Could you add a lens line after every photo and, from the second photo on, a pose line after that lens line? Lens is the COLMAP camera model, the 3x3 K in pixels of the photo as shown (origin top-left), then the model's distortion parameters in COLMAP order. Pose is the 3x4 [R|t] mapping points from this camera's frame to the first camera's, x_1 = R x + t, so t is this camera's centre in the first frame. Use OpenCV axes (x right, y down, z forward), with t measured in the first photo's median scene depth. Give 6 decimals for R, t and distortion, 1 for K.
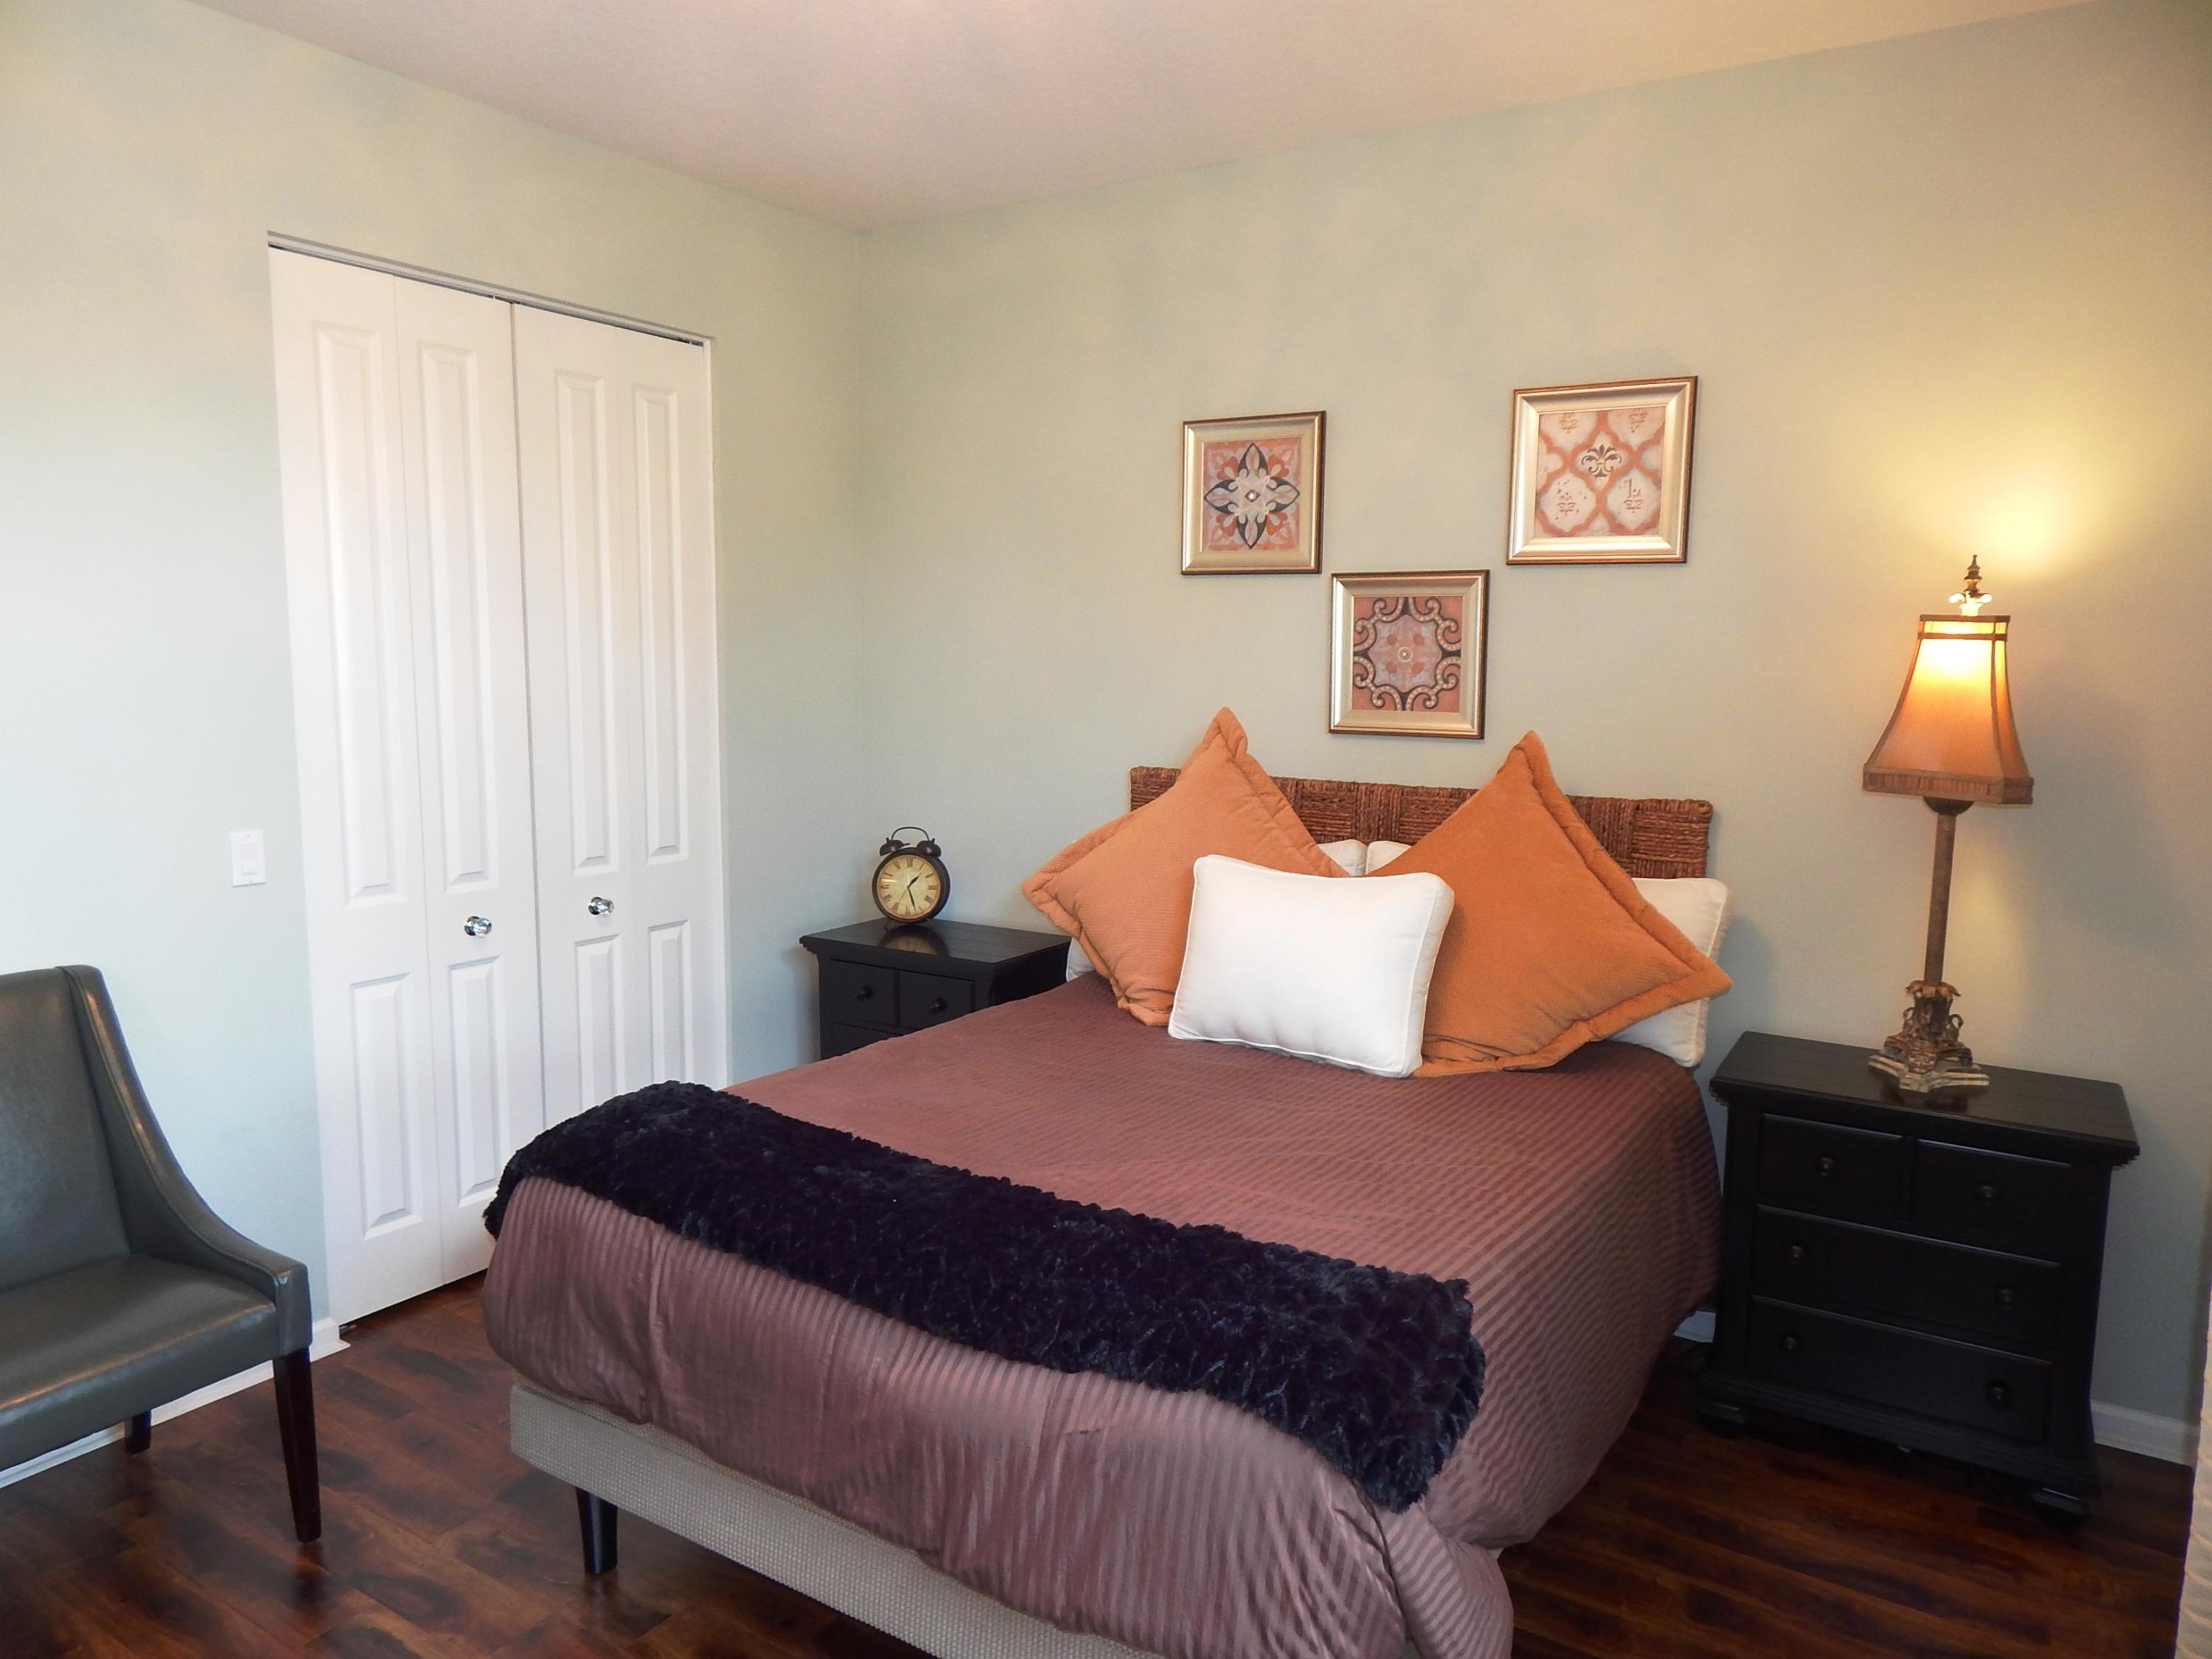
lens RADIAL K [[1467.2, 0, 1113.6], [0, 1467.2, 836.0], [0, 0, 1]] dist [0.003639, -0.005581]
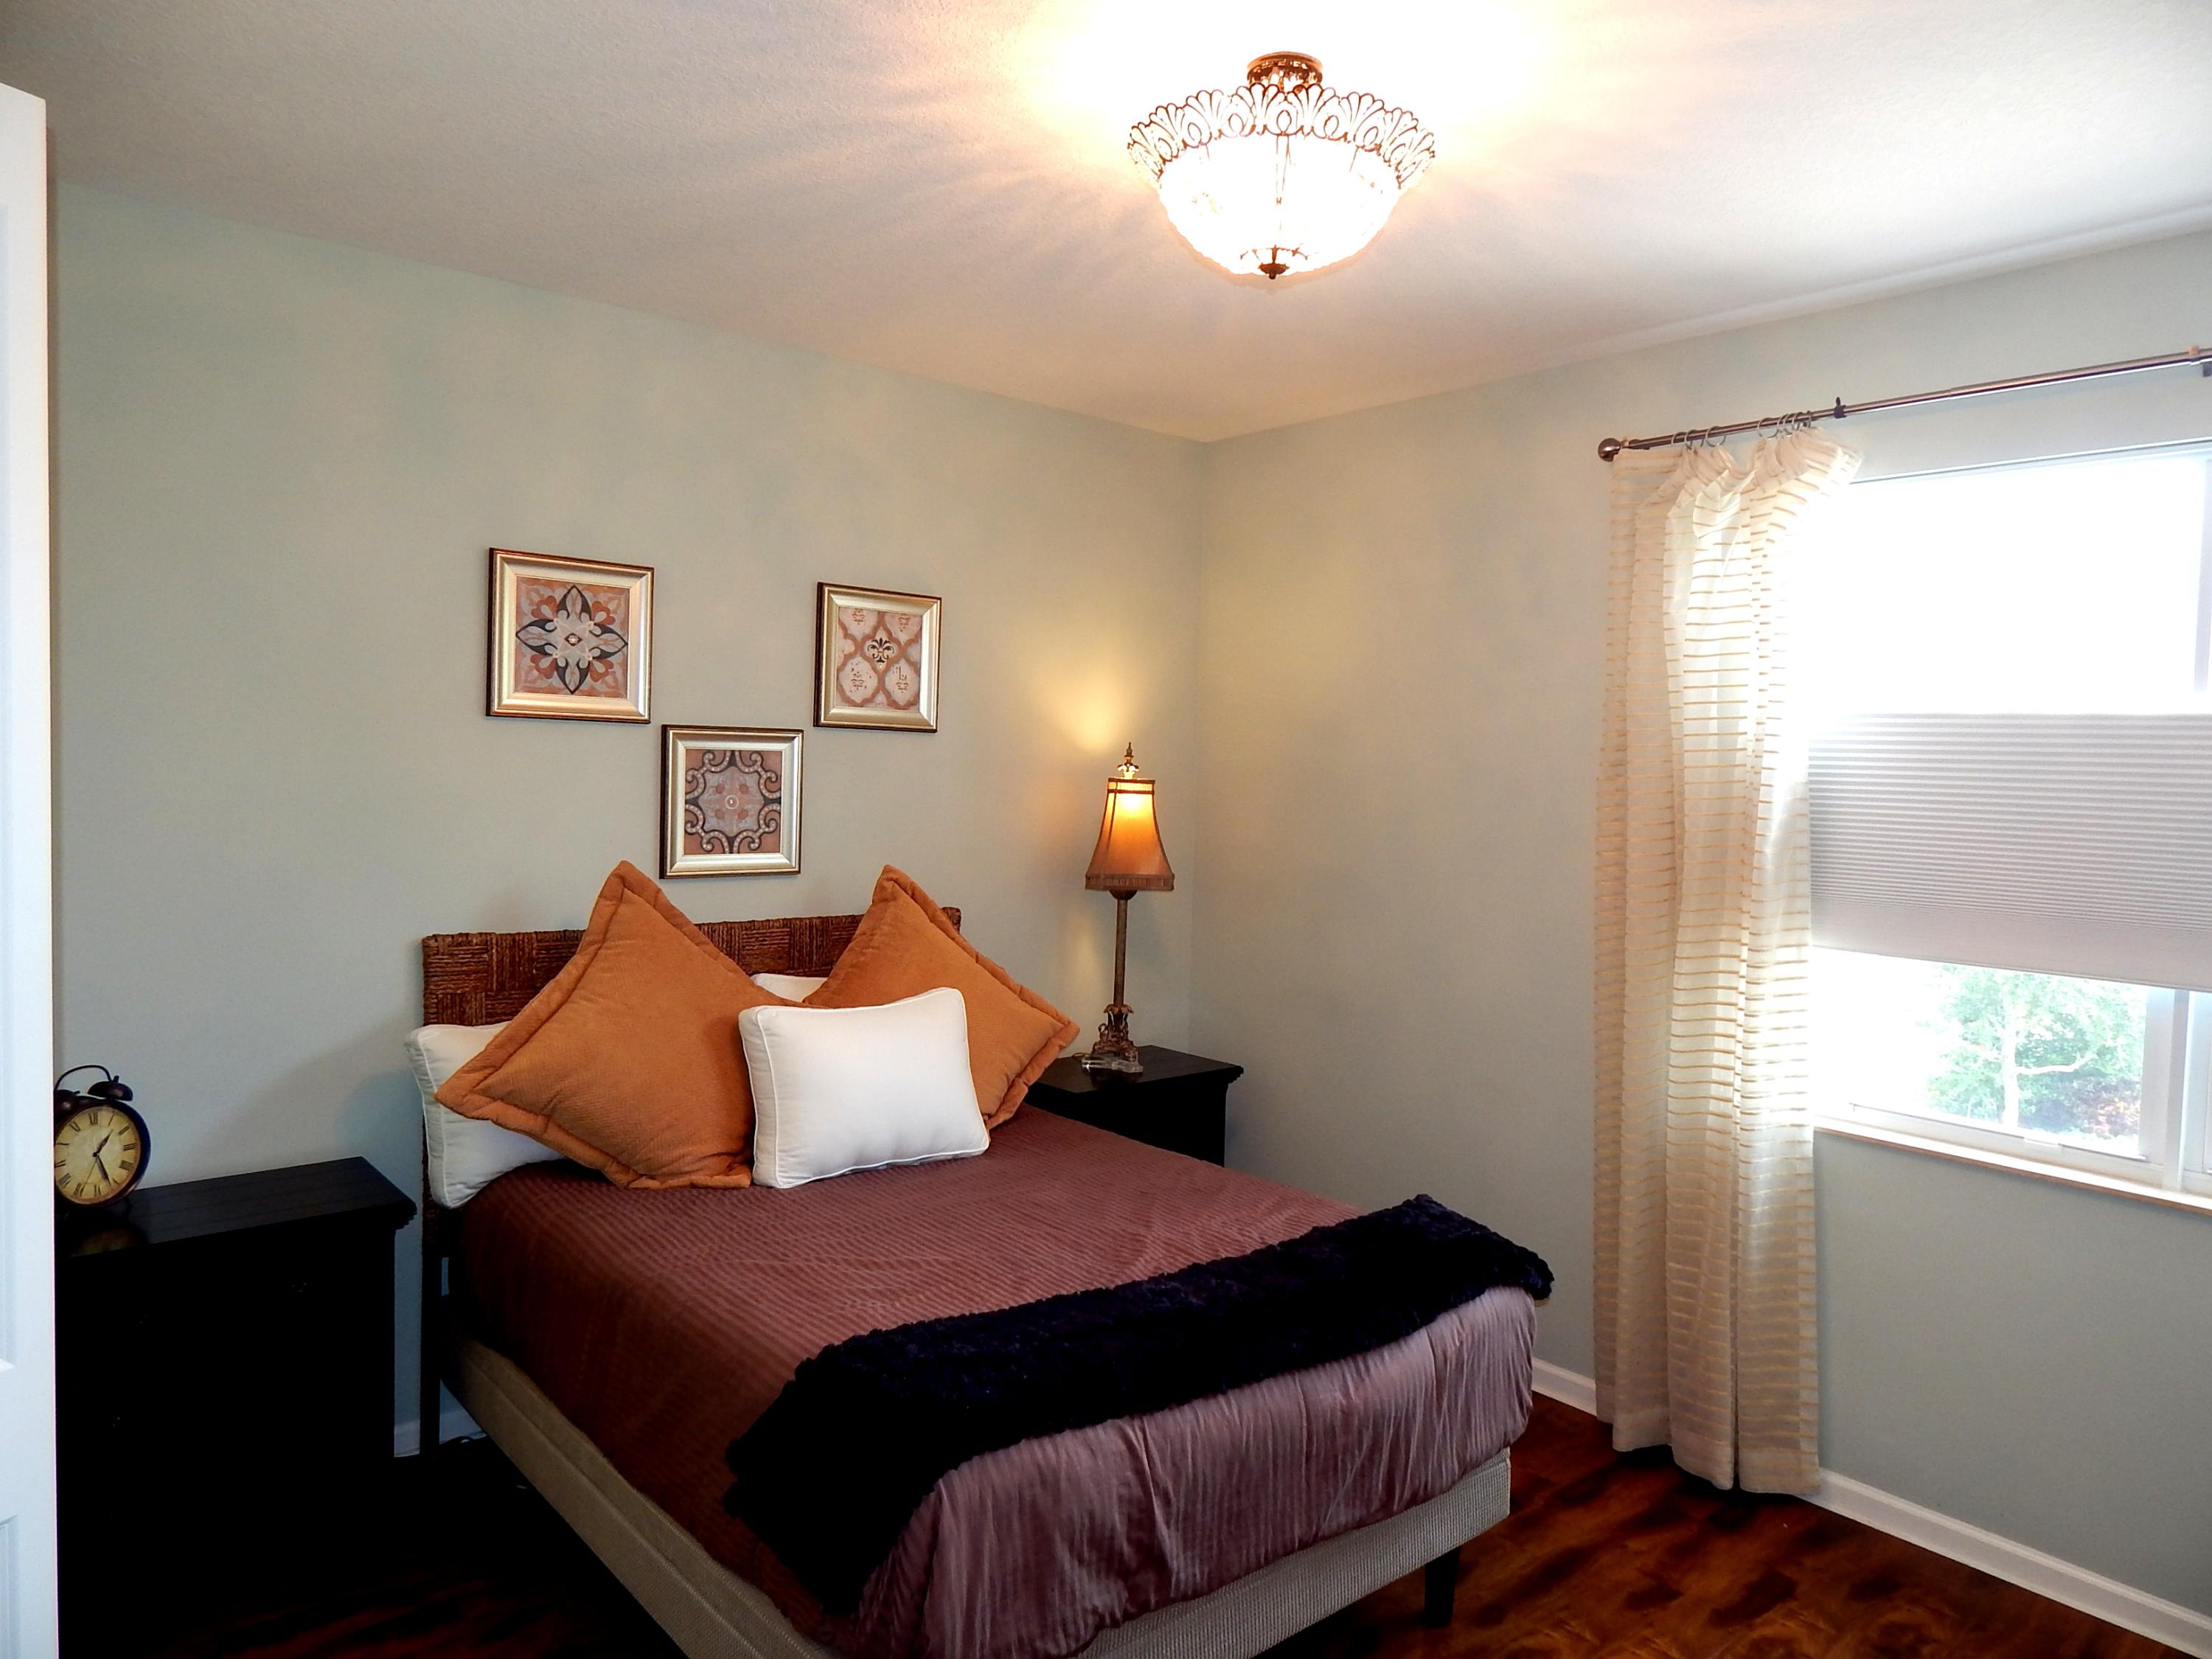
lens RADIAL K [[1467.2, 0, 1113.6], [0, 1467.2, 836.0], [0, 0, 1]] dist [0.003639, -0.005581]
pose [[0.285755, -0.048600, 0.957070, -0.767638], [0.098846, 0.994881, 0.021007, -0.093845], [-0.953191, 0.088599, 0.289096, 0.418348]]
